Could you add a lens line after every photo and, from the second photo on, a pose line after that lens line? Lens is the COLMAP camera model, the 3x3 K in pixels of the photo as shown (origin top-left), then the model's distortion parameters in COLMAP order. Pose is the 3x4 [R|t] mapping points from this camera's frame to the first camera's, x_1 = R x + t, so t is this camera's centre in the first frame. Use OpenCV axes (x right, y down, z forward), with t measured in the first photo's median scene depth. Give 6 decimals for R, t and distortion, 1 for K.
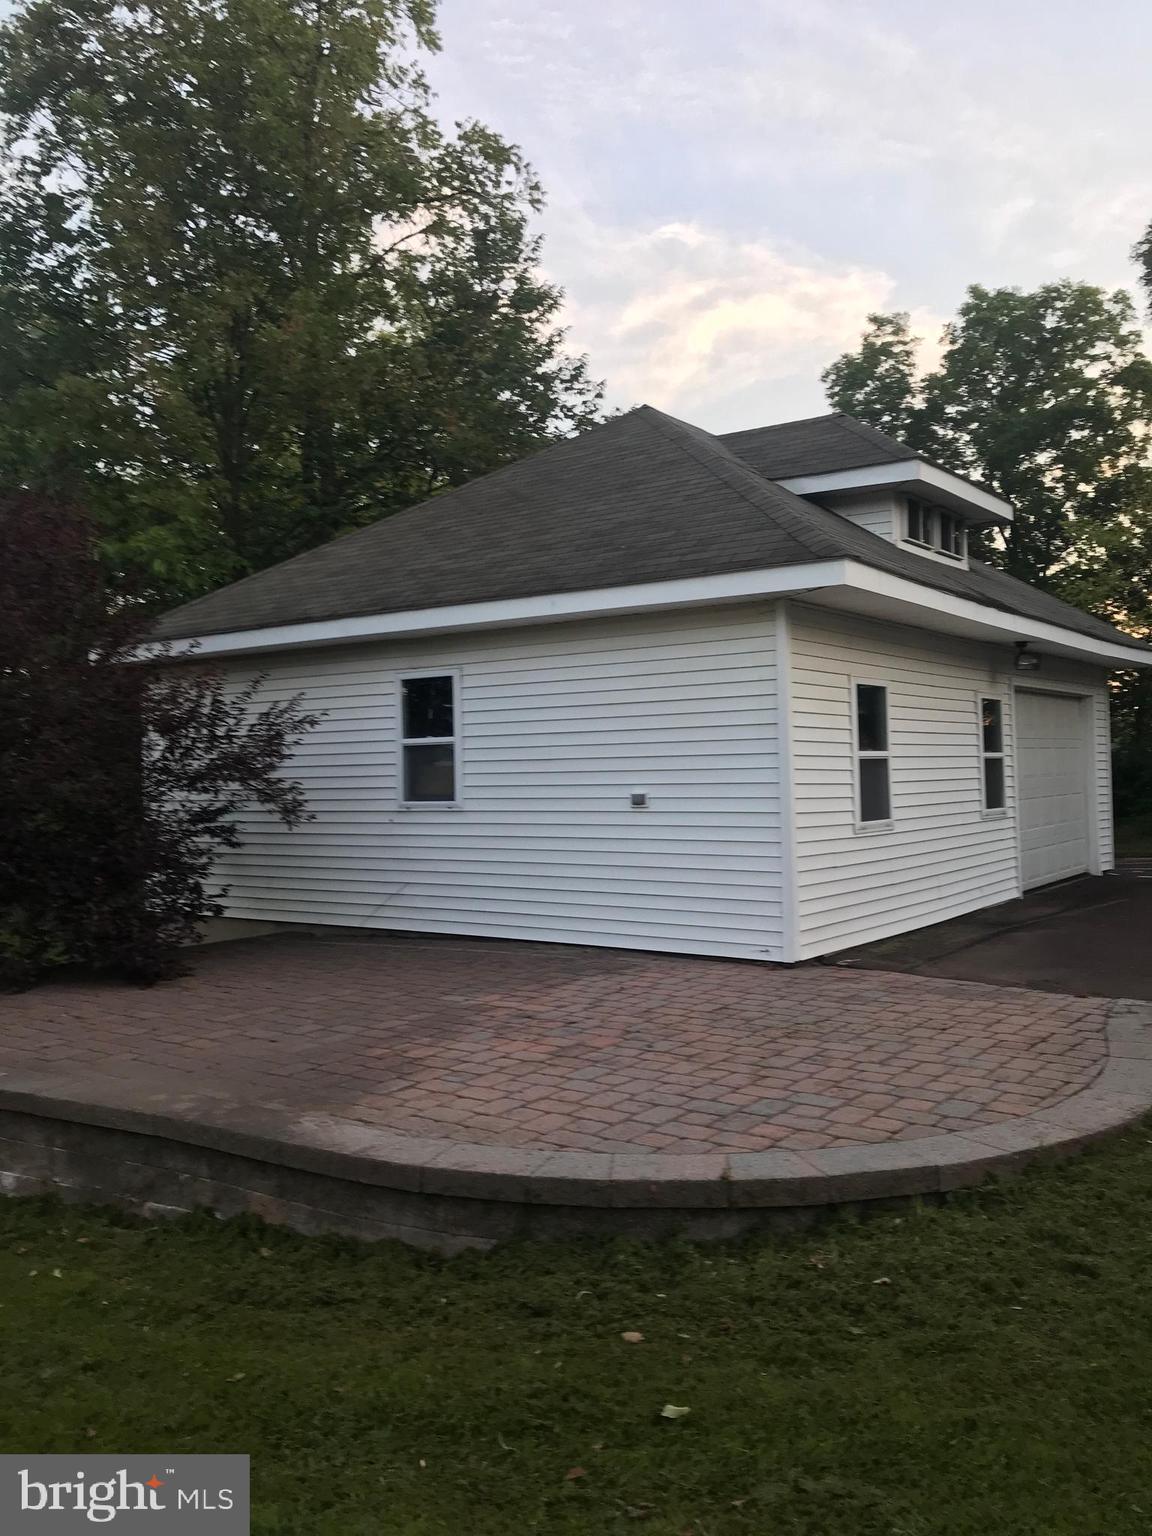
lens RADIAL K [[1240.2, 0, 576.0], [0, 1240.2, 768.0], [0, 0, 1]] dist [0.009234, -0.008992]
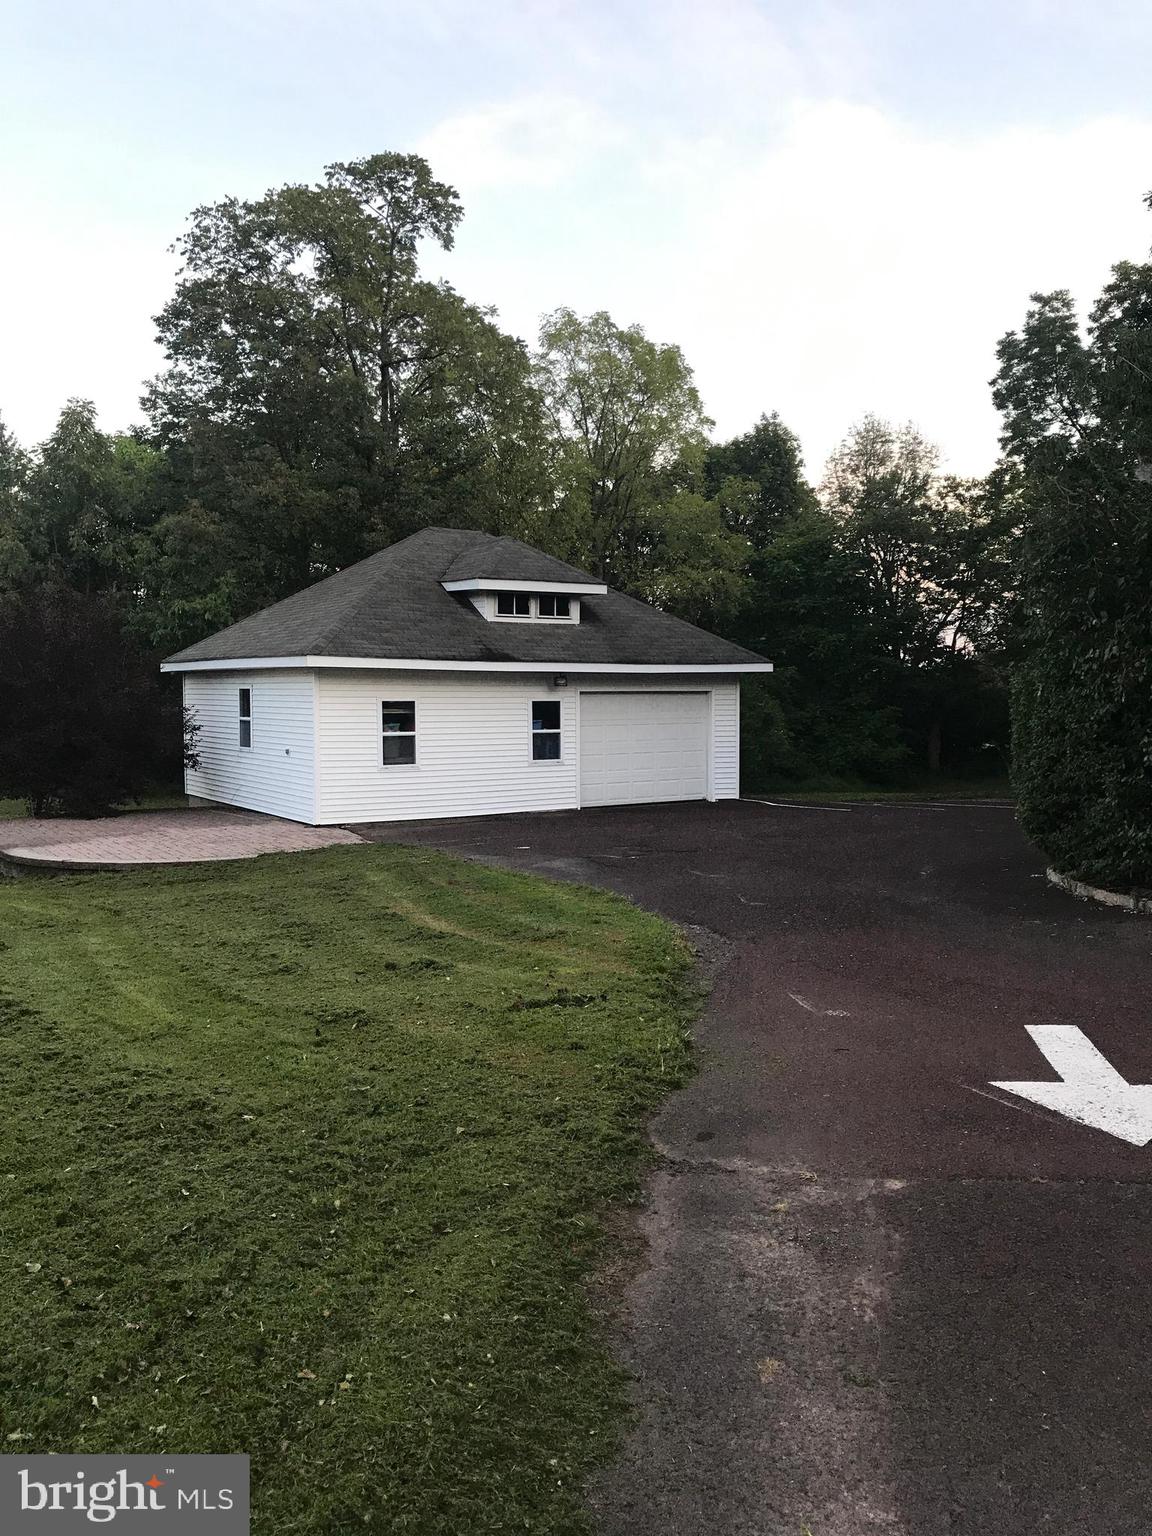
lens RADIAL K [[1240.2, 0, 576.0], [0, 1240.2, 768.0], [0, 0, 1]] dist [0.009234, -0.008992]
pose [[0.928841, 0.044080, -0.367847, 1.110895], [-0.017660, 0.997036, 0.074883, -0.098826], [0.370058, -0.063058, 0.926866, -0.722748]]
